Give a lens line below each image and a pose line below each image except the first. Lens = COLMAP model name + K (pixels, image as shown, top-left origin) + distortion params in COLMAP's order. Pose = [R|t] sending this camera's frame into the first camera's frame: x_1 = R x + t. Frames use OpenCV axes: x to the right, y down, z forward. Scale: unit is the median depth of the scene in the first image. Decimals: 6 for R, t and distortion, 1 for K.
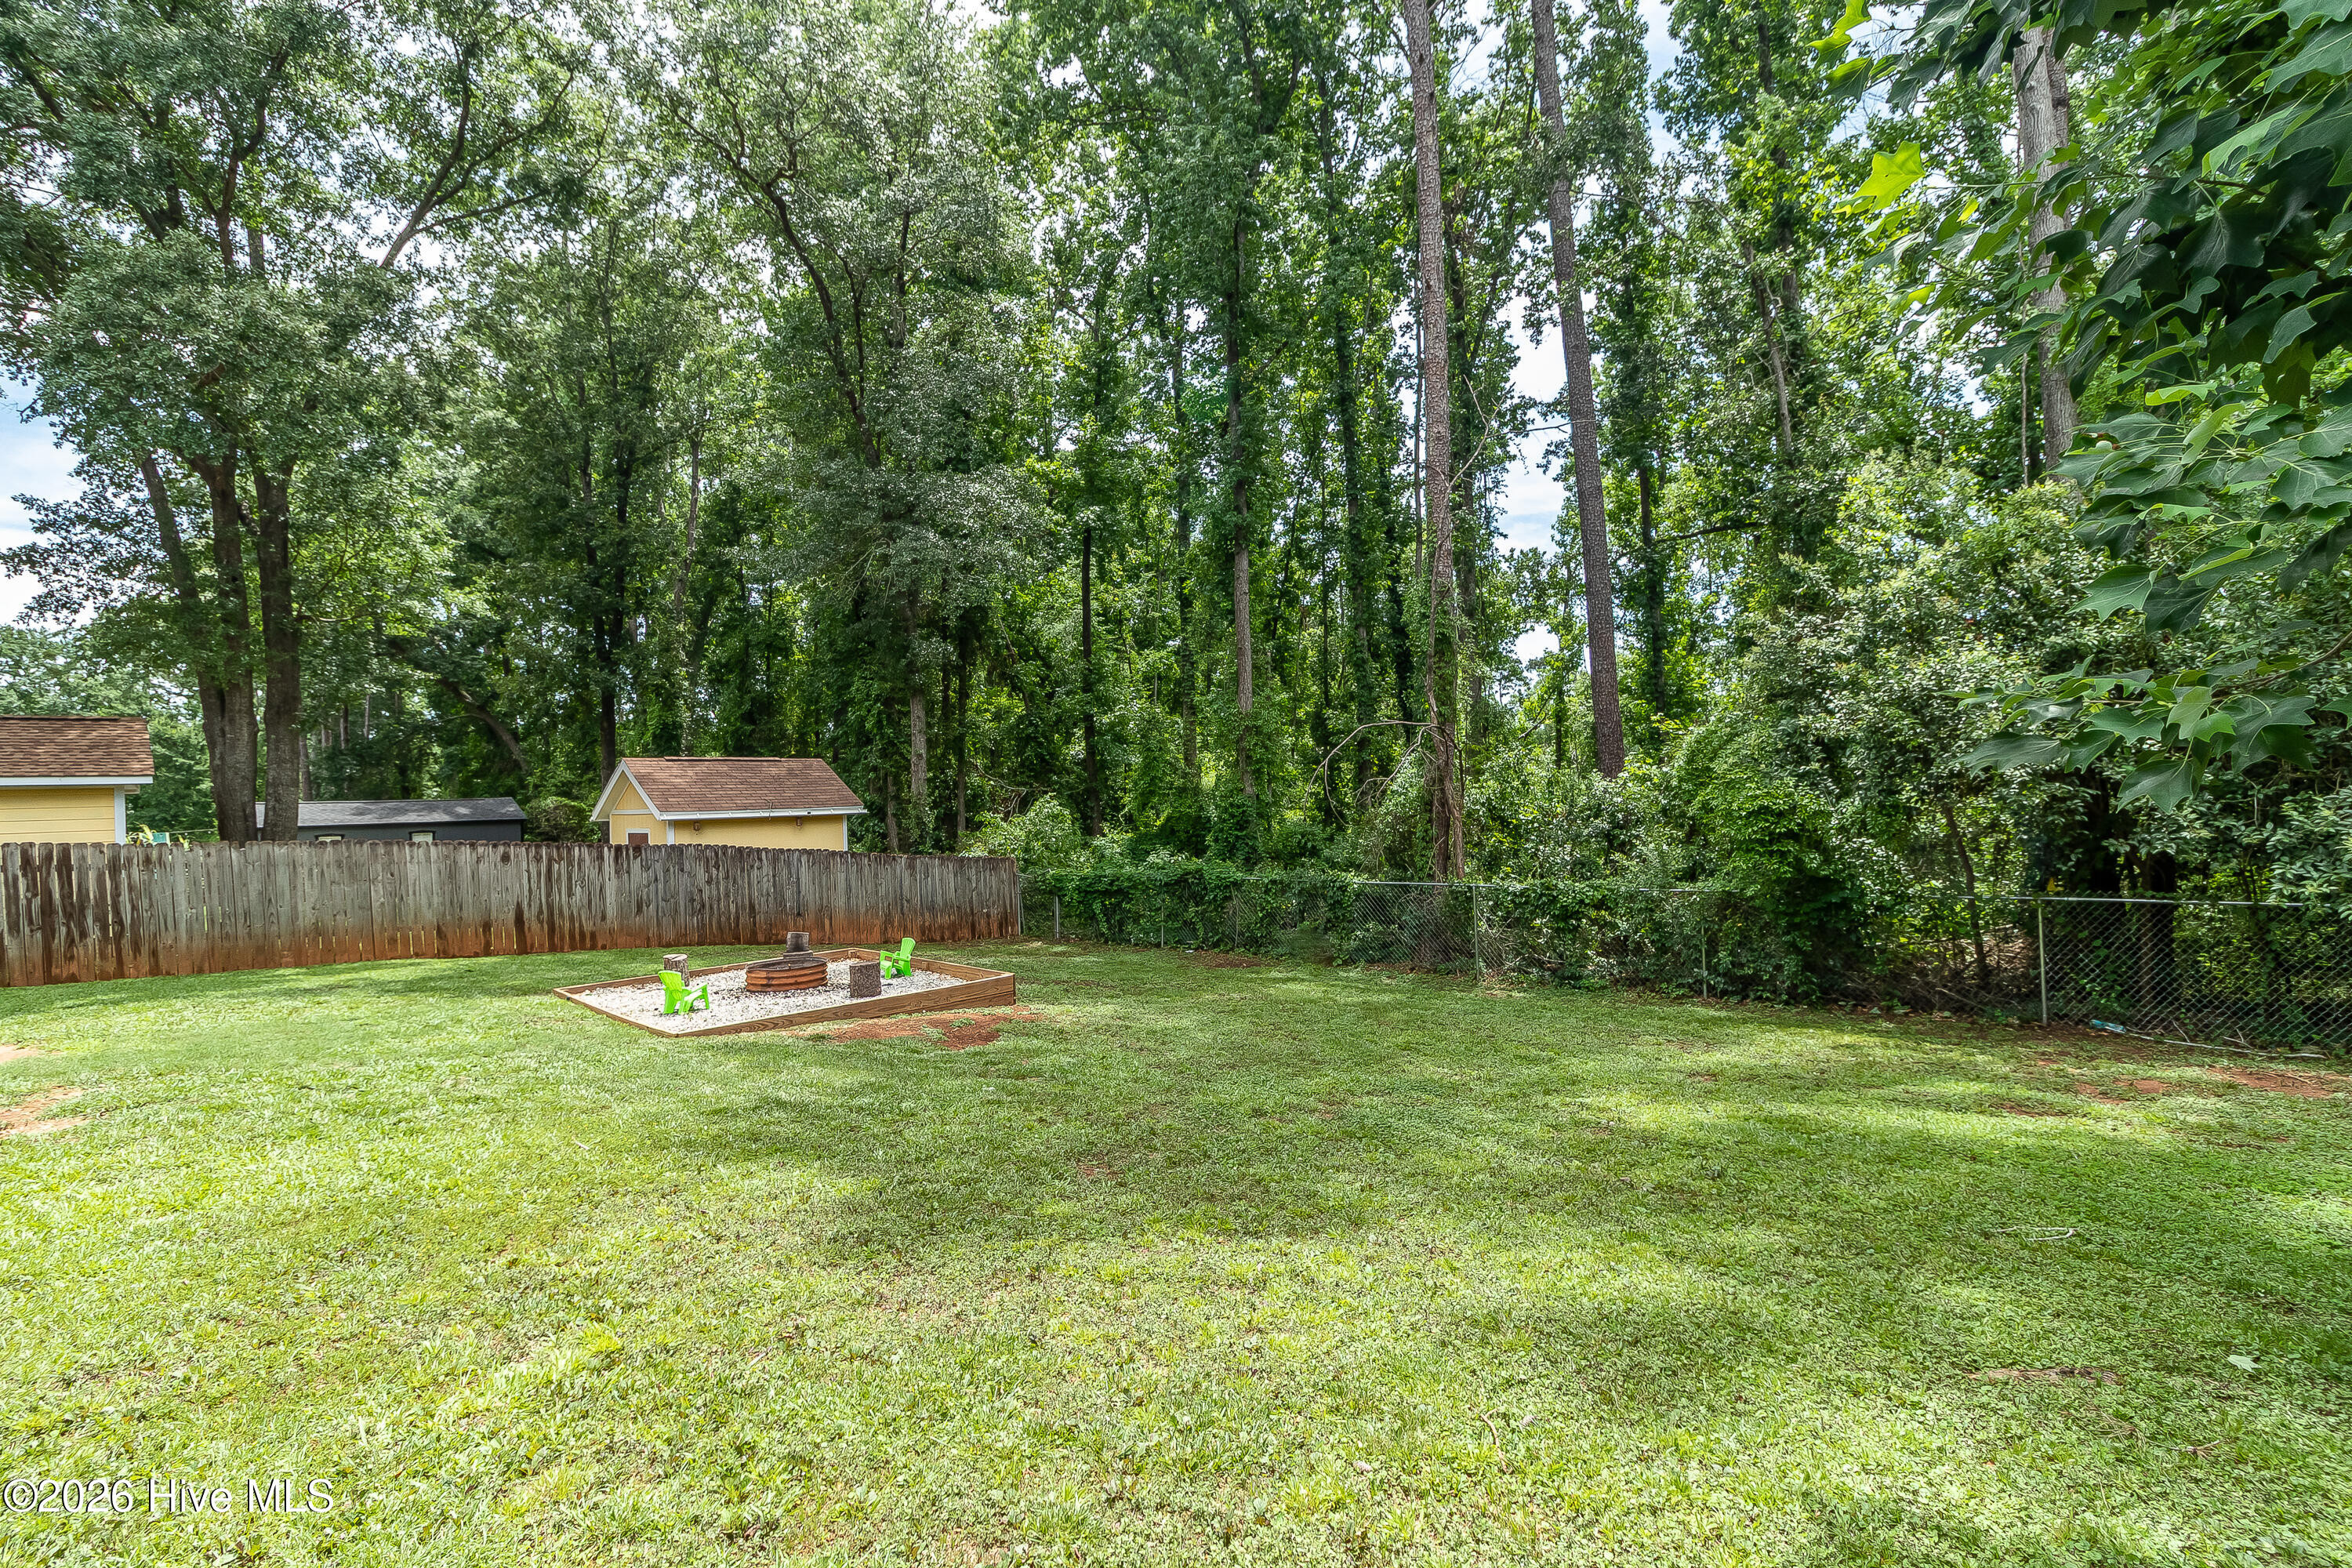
lens RADIAL K [[1085.2, 0, 1177.6], [0, 1085.2, 771.6], [0, 0, 1]] dist [0.001973, 0.000682]
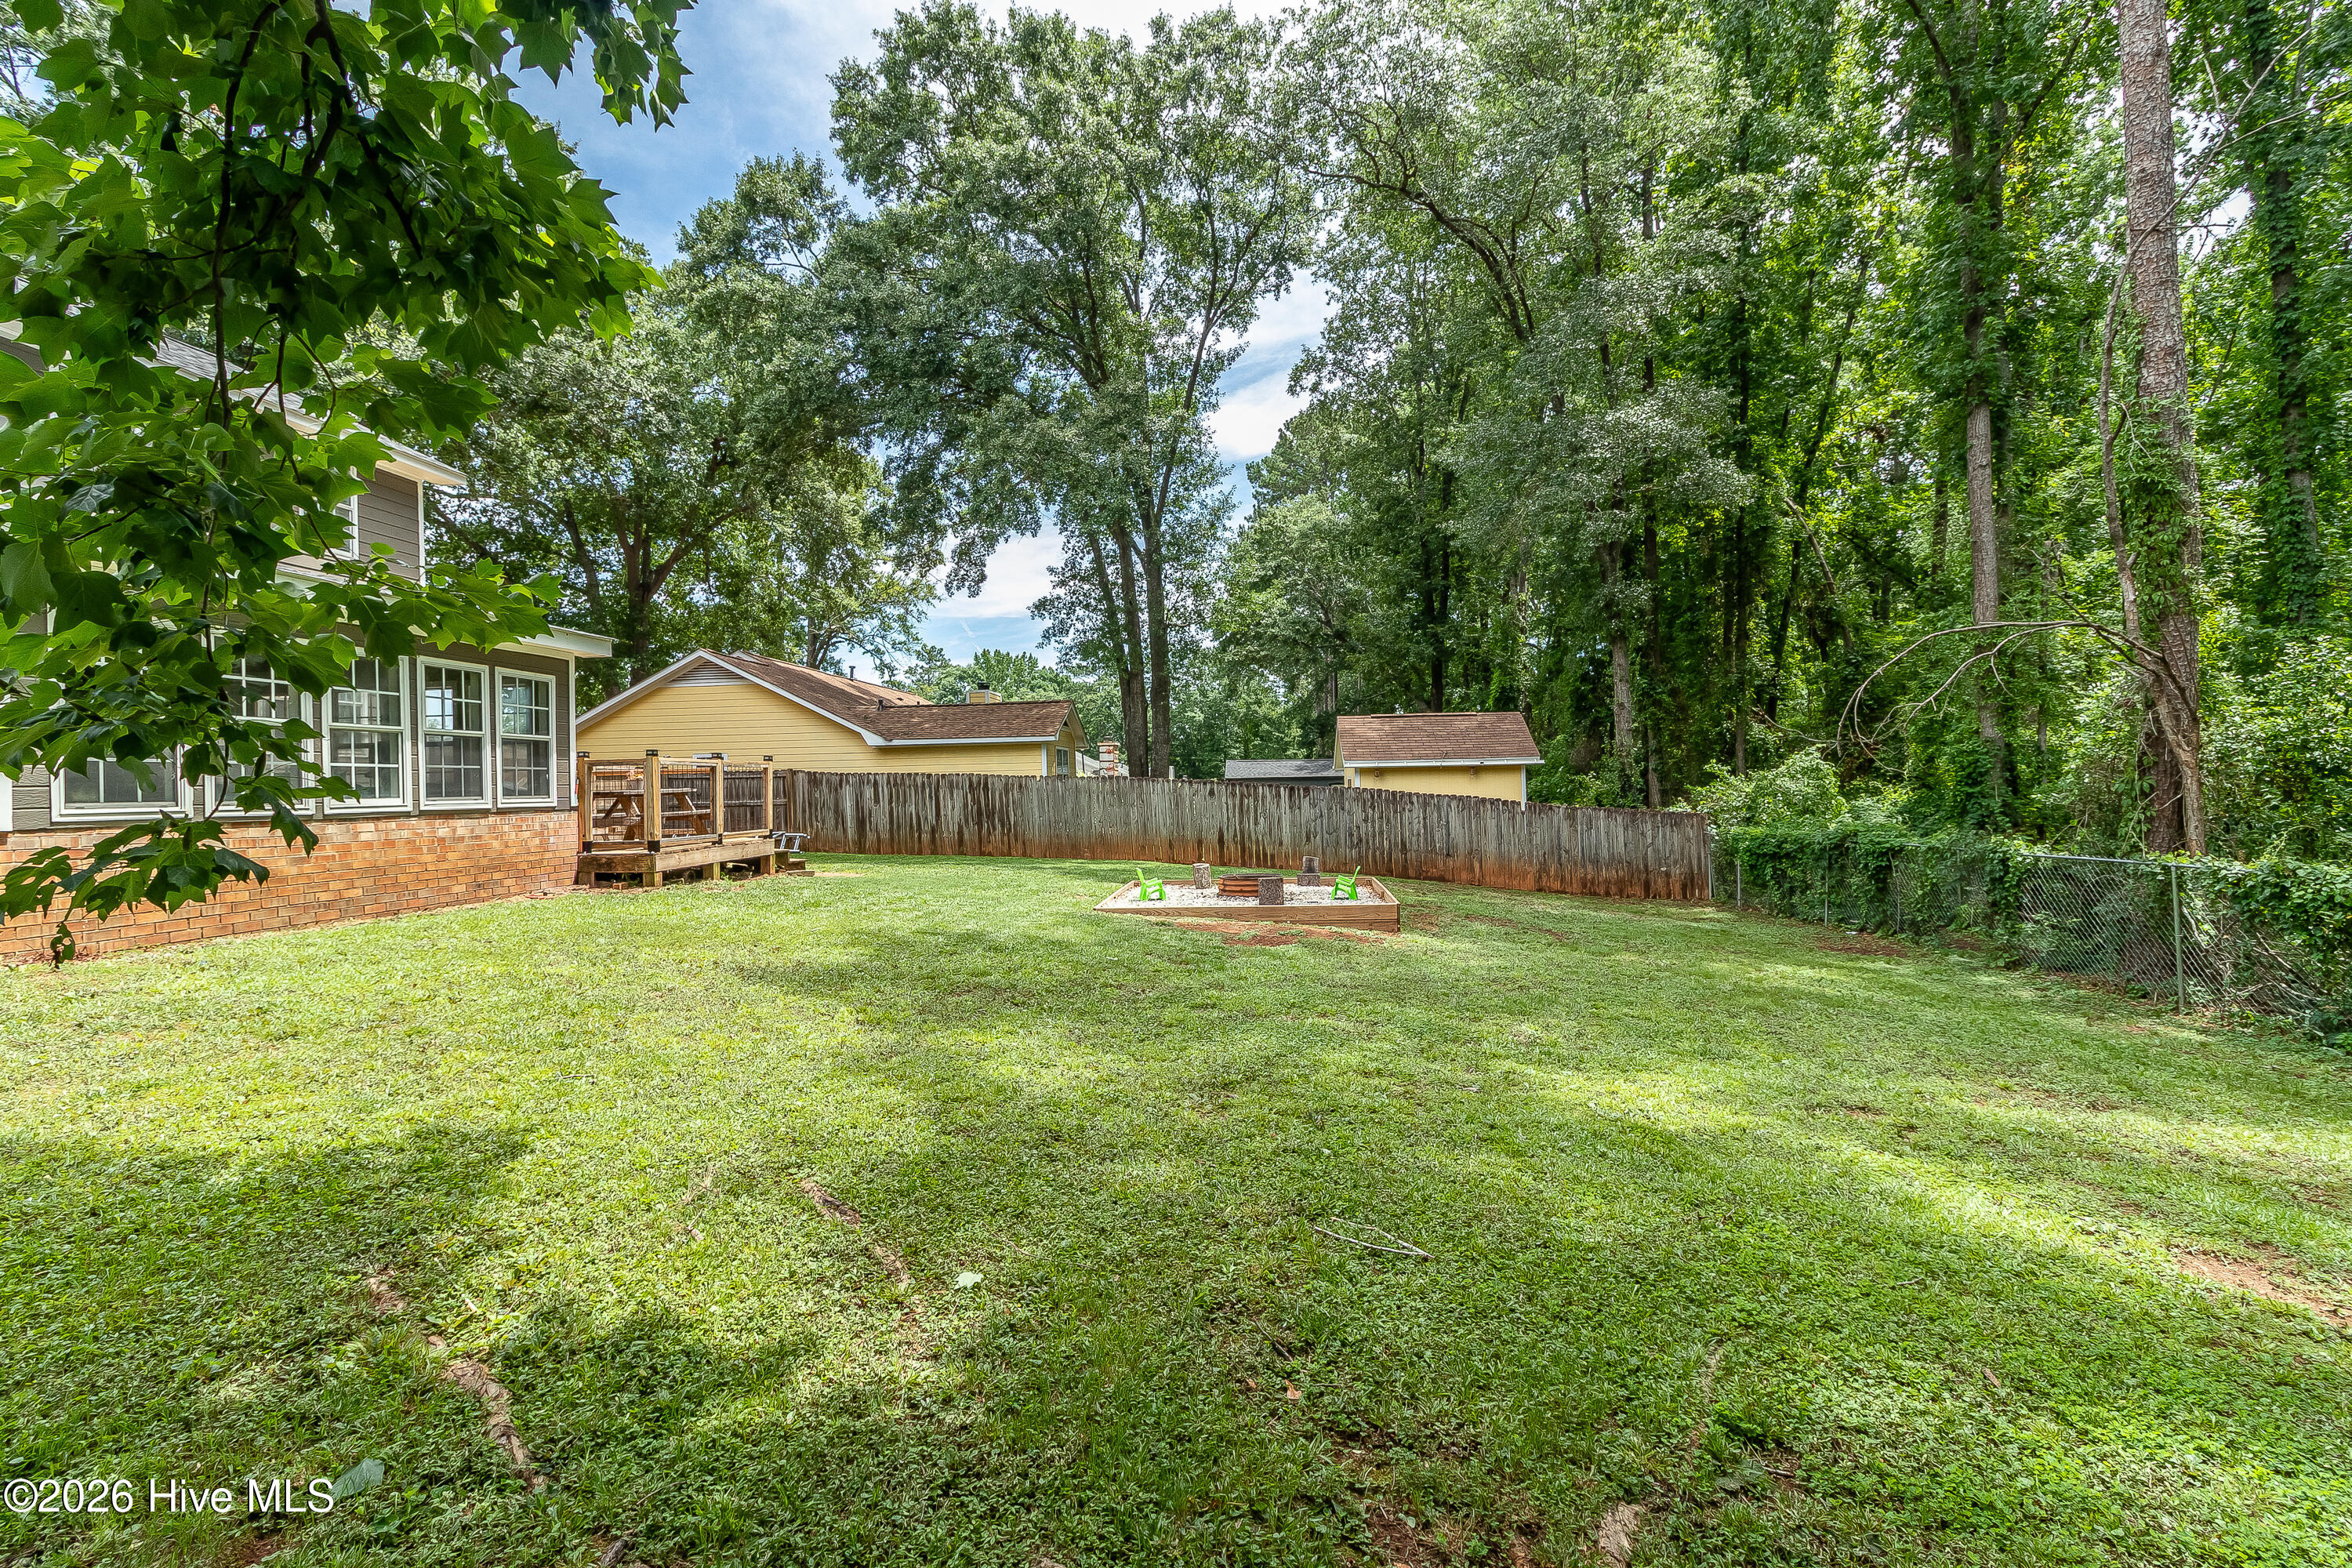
lens RADIAL K [[1085.2, 0, 1177.6], [0, 1085.2, 771.6], [0, 0, 1]] dist [0.001973, 0.000682]
pose [[0.624419, 0.004131, -0.781079, 0.330275], [0.015729, 0.999717, 0.017861, 0.026195], [0.780932, -0.023439, 0.624177, 0.130957]]
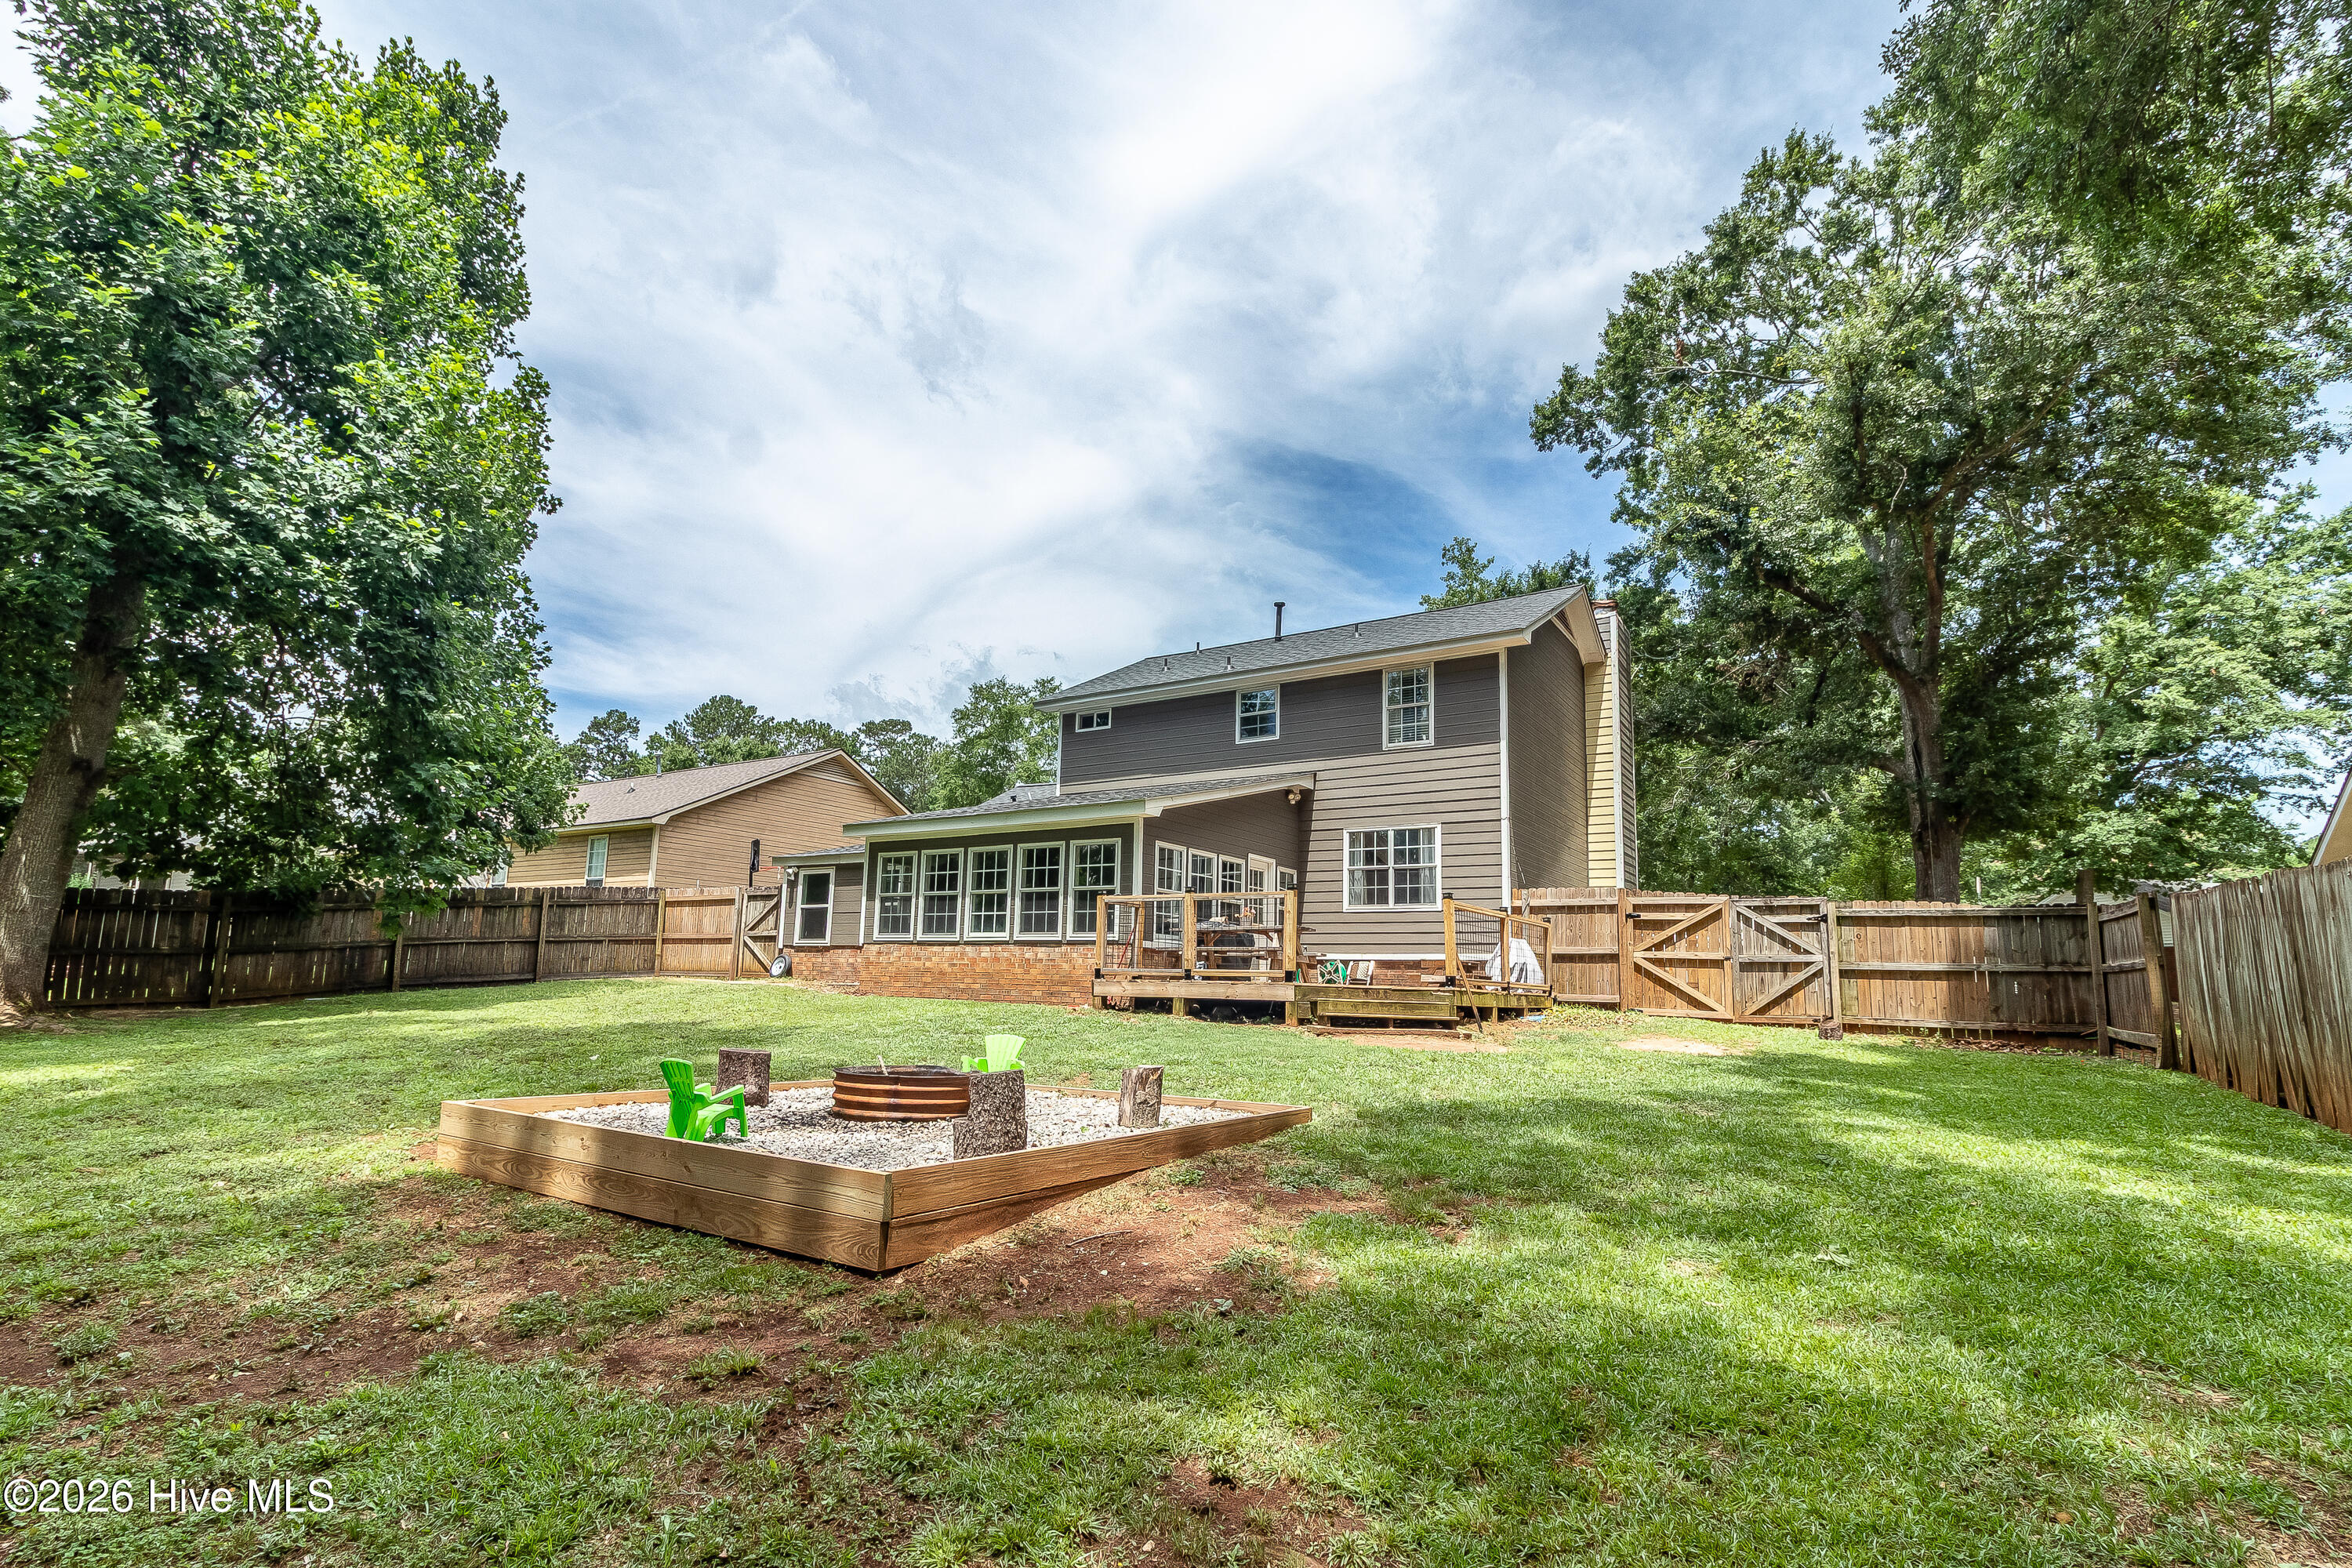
lens RADIAL K [[1159.8, 0, 1246.3], [0, 1159.8, 808.9], [0, 0, 1]] dist [-0.000893, 0.000164]
pose [[-0.980738, -0.027396, -0.193398, -0.270101], [0.004661, 0.986552, -0.163384, 0.091431], [0.195273, -0.161138, -0.967421, 1.032236]]
